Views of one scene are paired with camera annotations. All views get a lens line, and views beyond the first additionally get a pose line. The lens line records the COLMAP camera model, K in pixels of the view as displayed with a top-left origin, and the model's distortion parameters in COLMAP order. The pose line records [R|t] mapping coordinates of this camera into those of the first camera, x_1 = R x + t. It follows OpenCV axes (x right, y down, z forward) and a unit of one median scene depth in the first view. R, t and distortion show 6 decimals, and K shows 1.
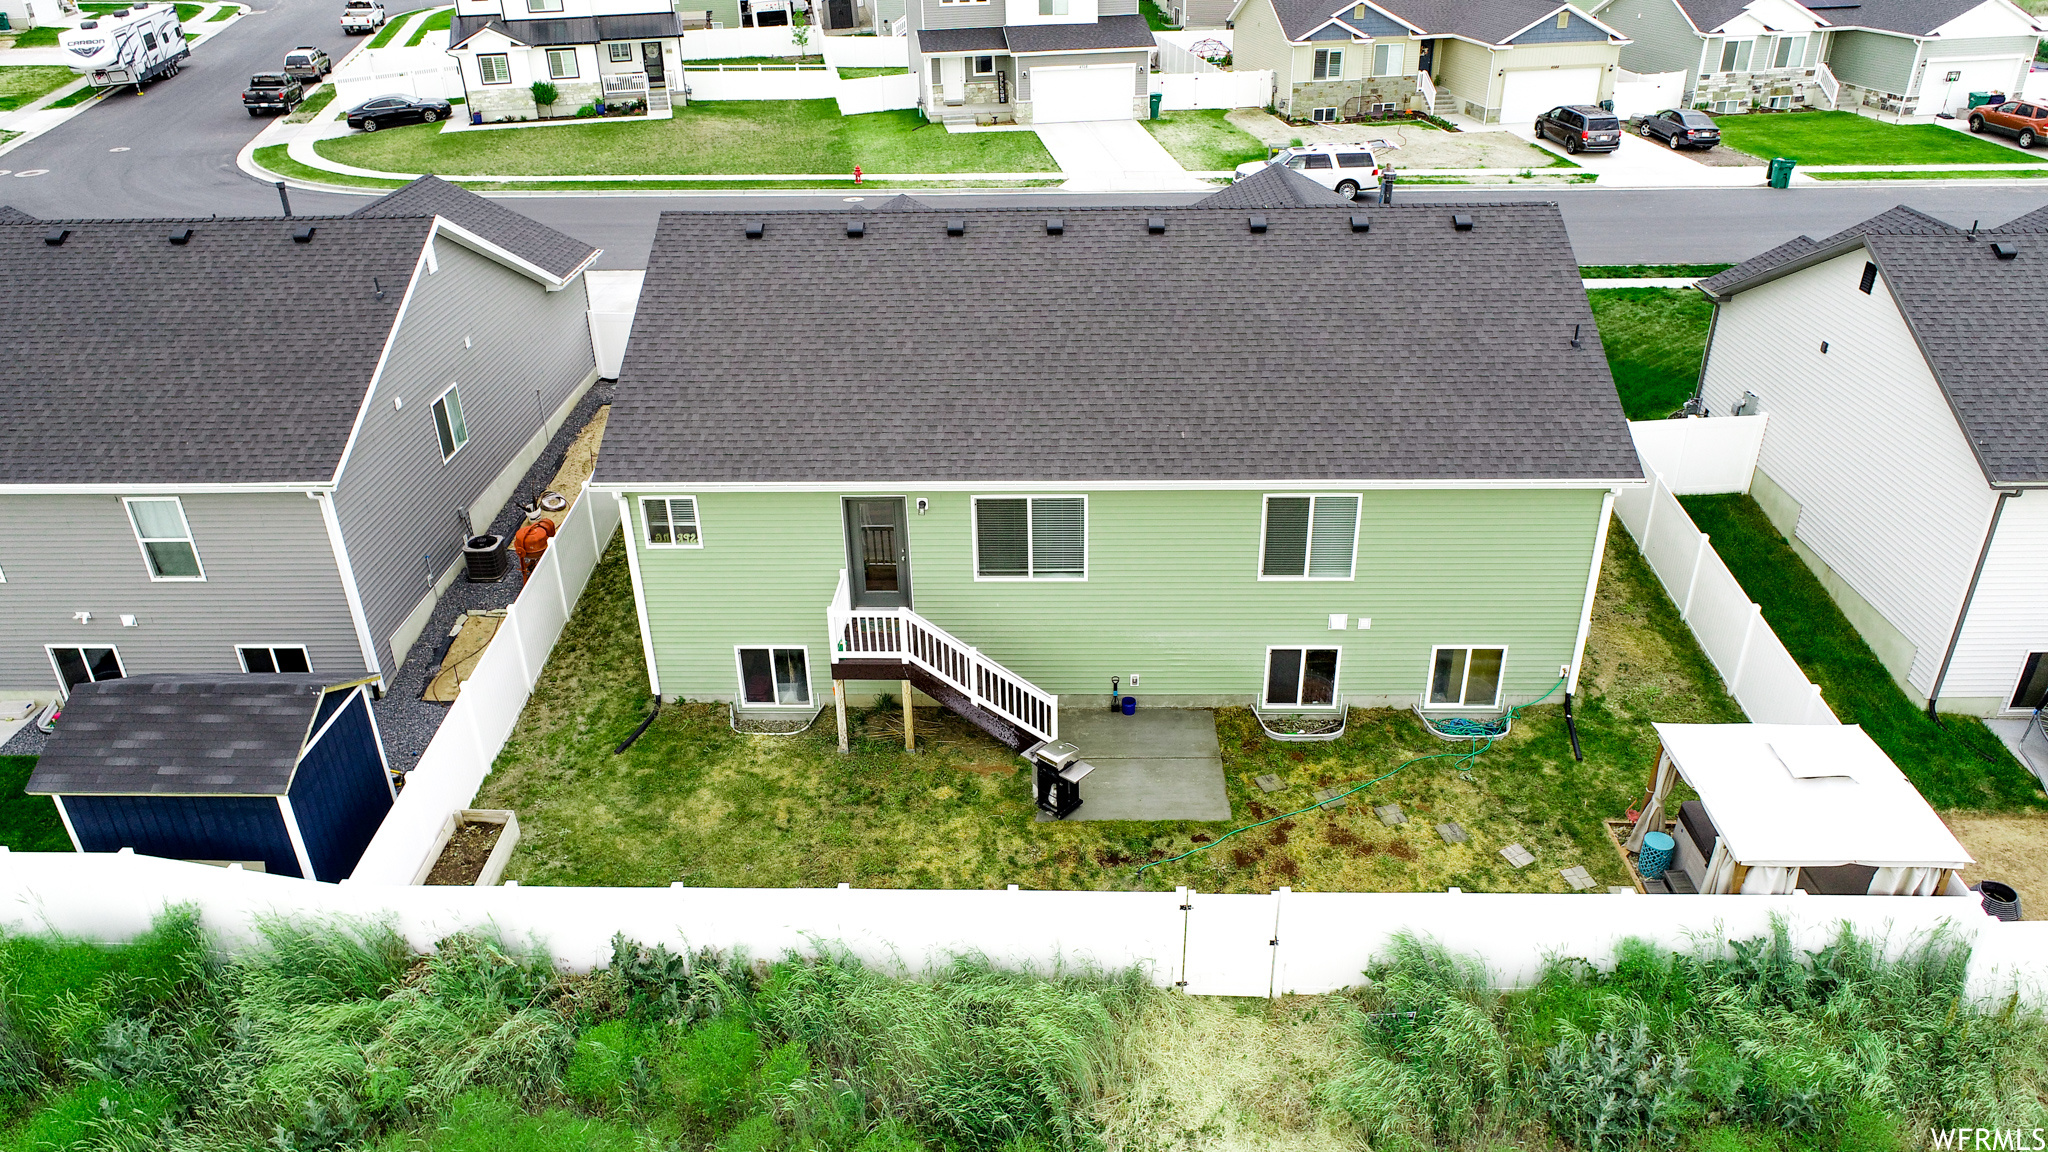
lens RADIAL K [[1379.2, 0, 1013.1], [0, 1379.2, 575.5], [0, 0, 1]] dist [-0.016275, 0.010012]
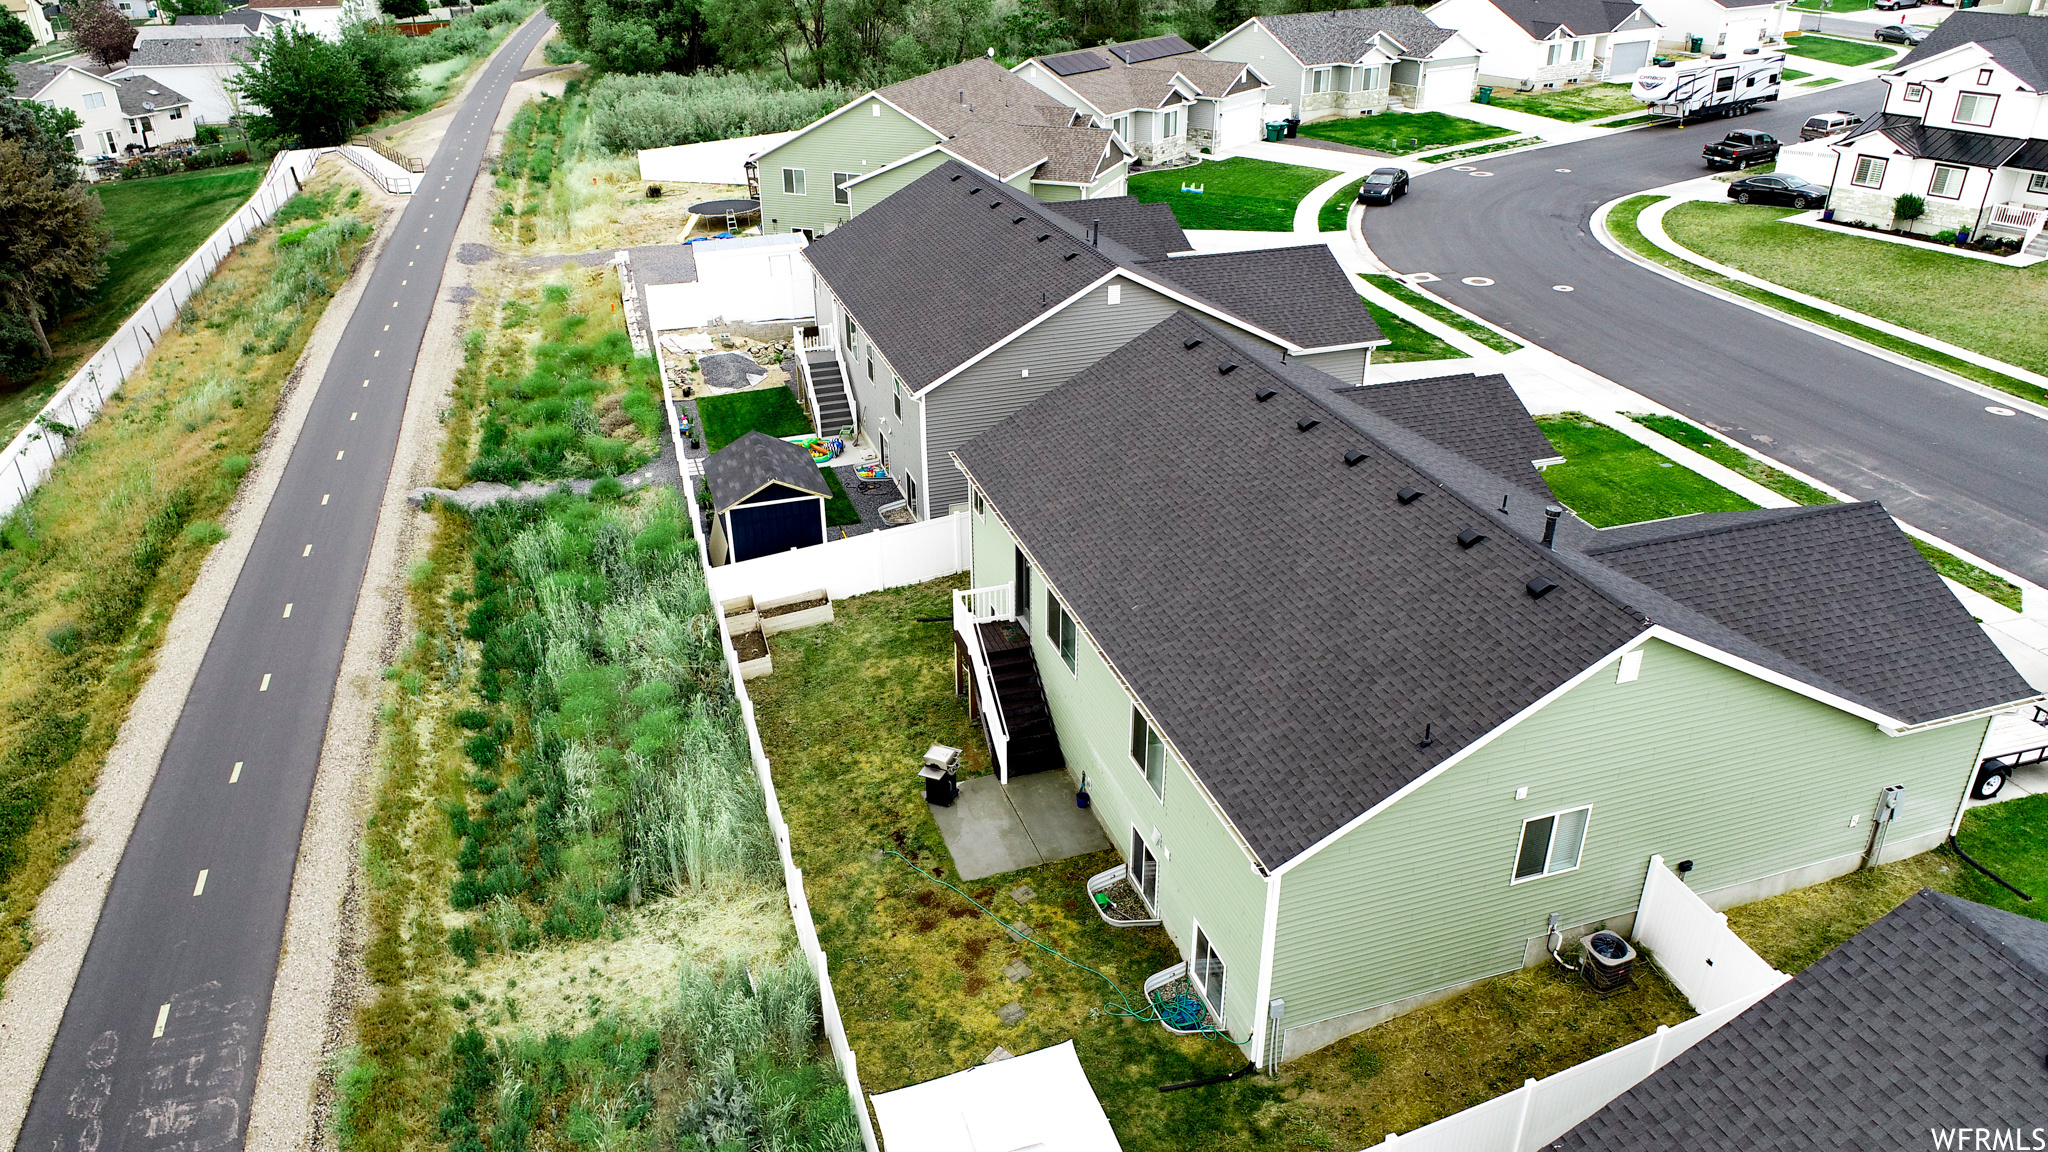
lens RADIAL K [[1379.2, 0, 1027.7], [0, 1379.2, 577.0], [0, 0, 1]] dist [-0.016275, 0.010012]
pose [[0.343481, 0.443489, -0.827851, 0.333956], [-0.439617, 0.854870, 0.275564, -0.129794], [0.829915, 0.269286, 0.488597, 0.117314]]
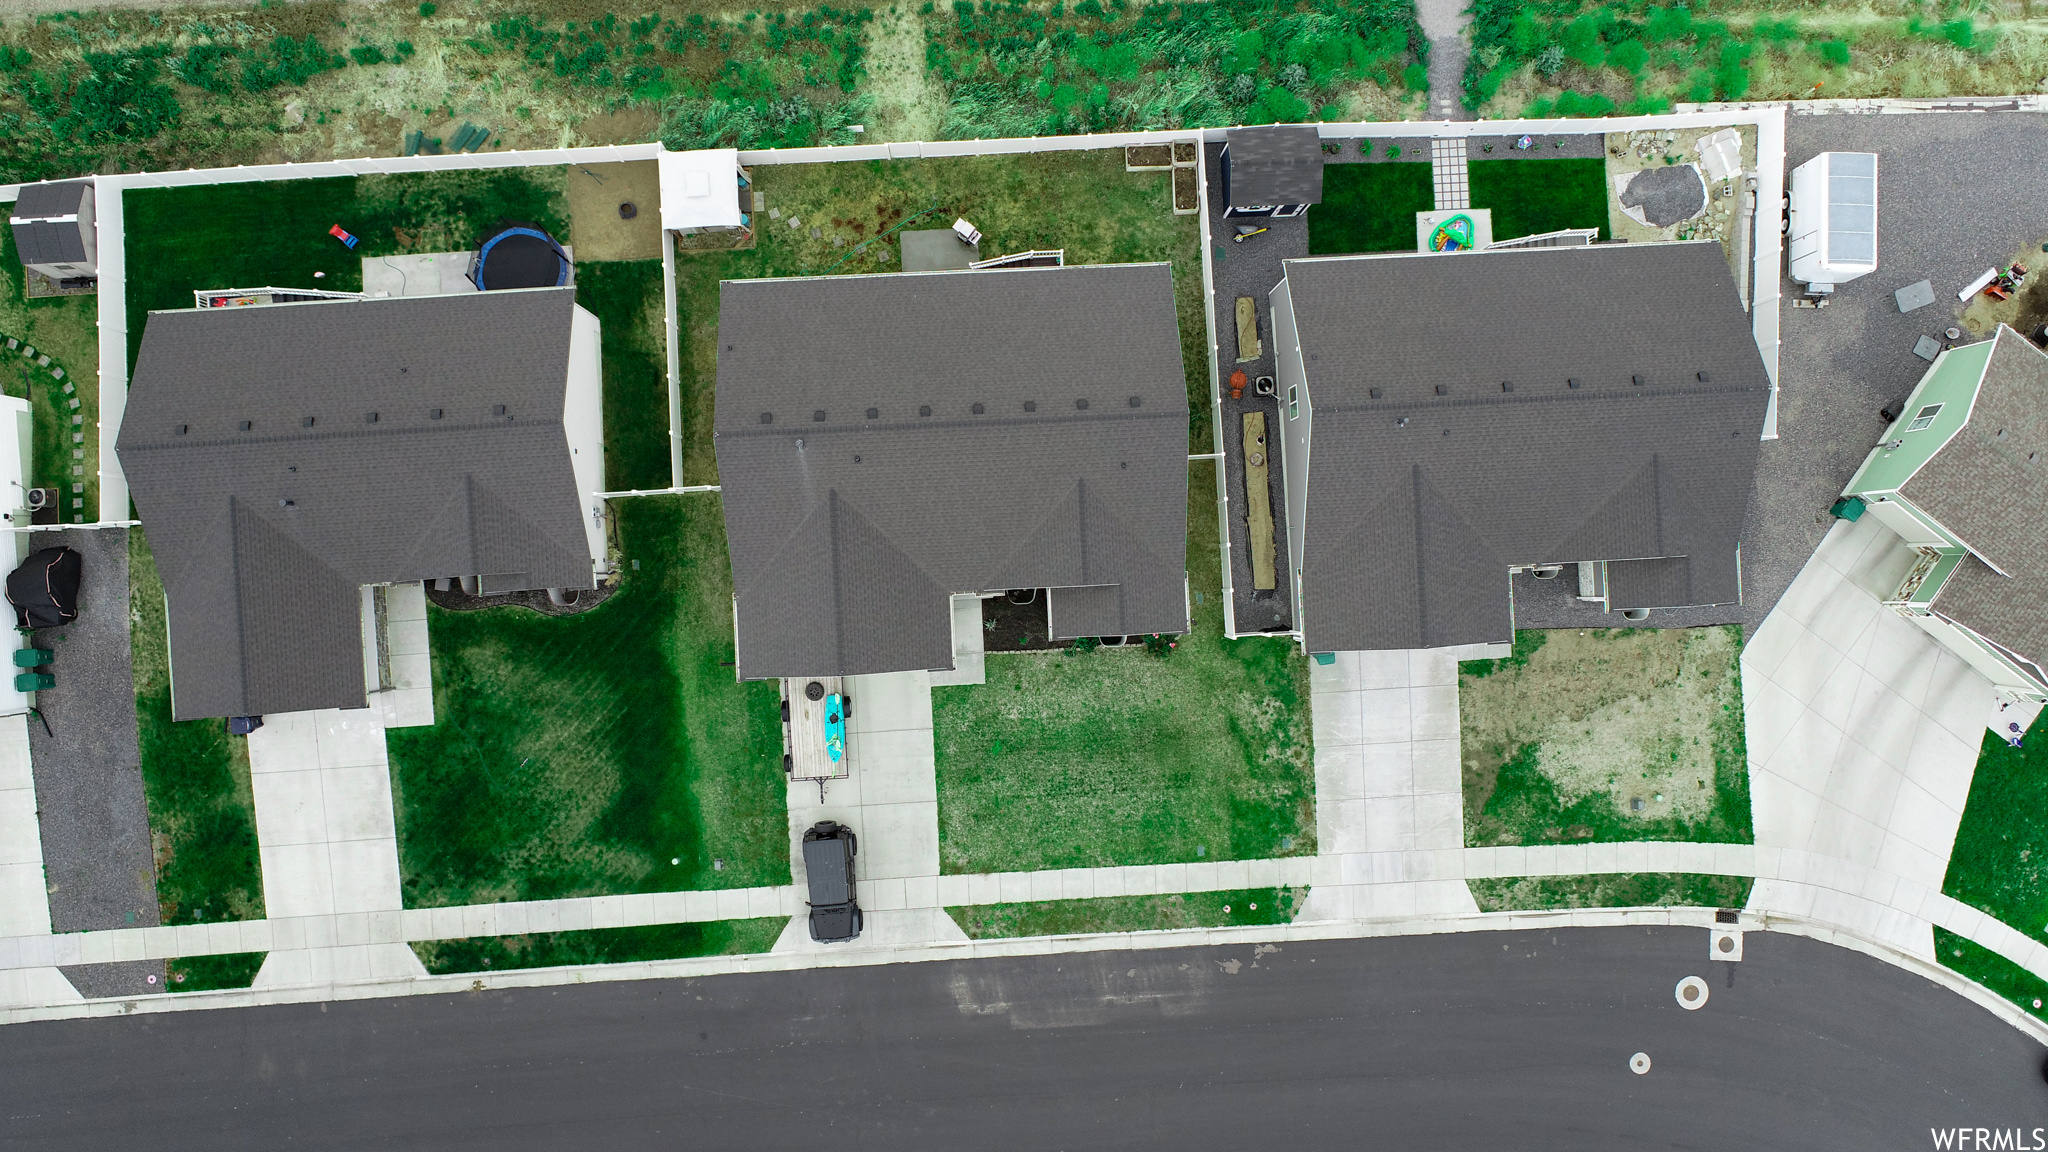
lens RADIAL K [[1379.2, 0, 1012.8], [0, 1379.2, 573.6], [0, 0, 1]] dist [-0.016275, 0.010012]
pose [[-0.996795, 0.079256, -0.010830, 0.008075], [-0.046957, -0.470148, 0.881338, -0.754752], [0.064759, 0.879022, 0.472363, 0.110489]]
